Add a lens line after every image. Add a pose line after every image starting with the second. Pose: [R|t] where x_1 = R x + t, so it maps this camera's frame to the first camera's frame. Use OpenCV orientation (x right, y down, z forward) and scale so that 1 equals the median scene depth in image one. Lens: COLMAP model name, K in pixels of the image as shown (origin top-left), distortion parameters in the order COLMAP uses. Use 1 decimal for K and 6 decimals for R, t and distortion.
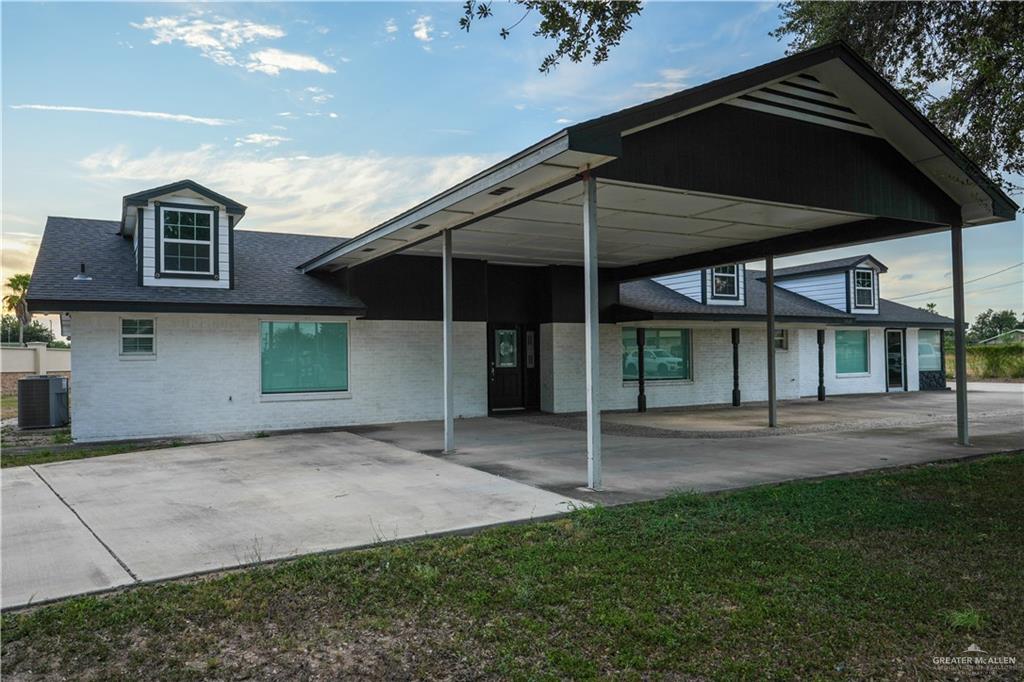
lens RADIAL K [[735.1, 0, 512.2], [0, 735.1, 339.2], [0, 0, 1]] dist [0.004320, 0.001085]
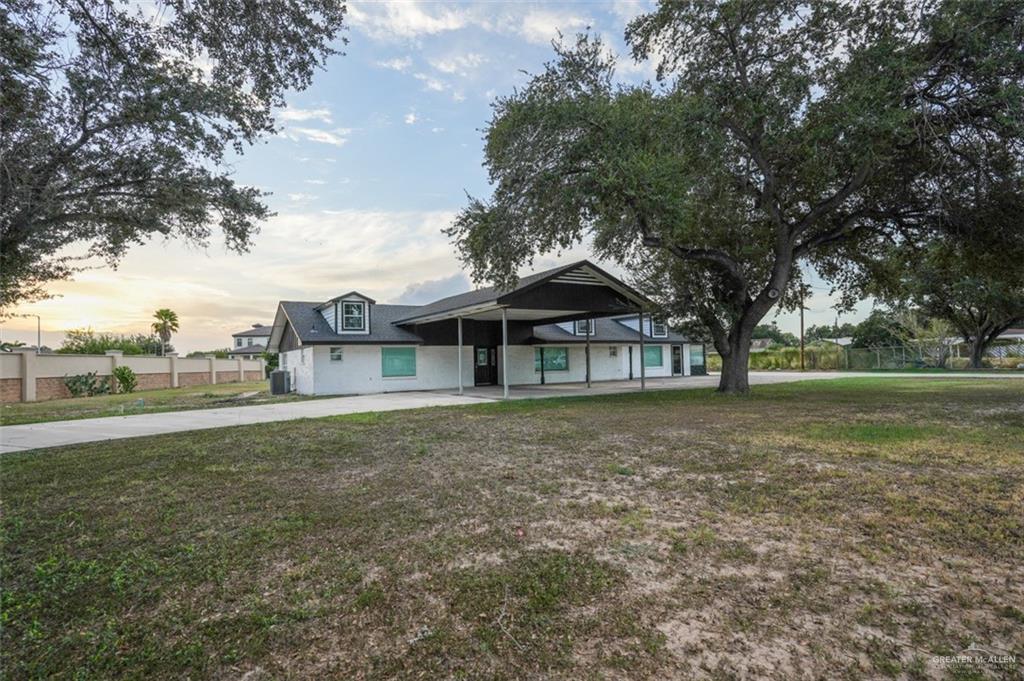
lens RADIAL K [[548.9, 0, 512.3], [0, 548.9, 344.8], [0, 0, 1]] dist [-0.002826, -0.000147]
pose [[0.998775, -0.008492, 0.048739, 0.002398], [0.008670, 0.999957, -0.003437, -0.021513], [-0.048708, 0.003855, 0.998806, -0.795142]]
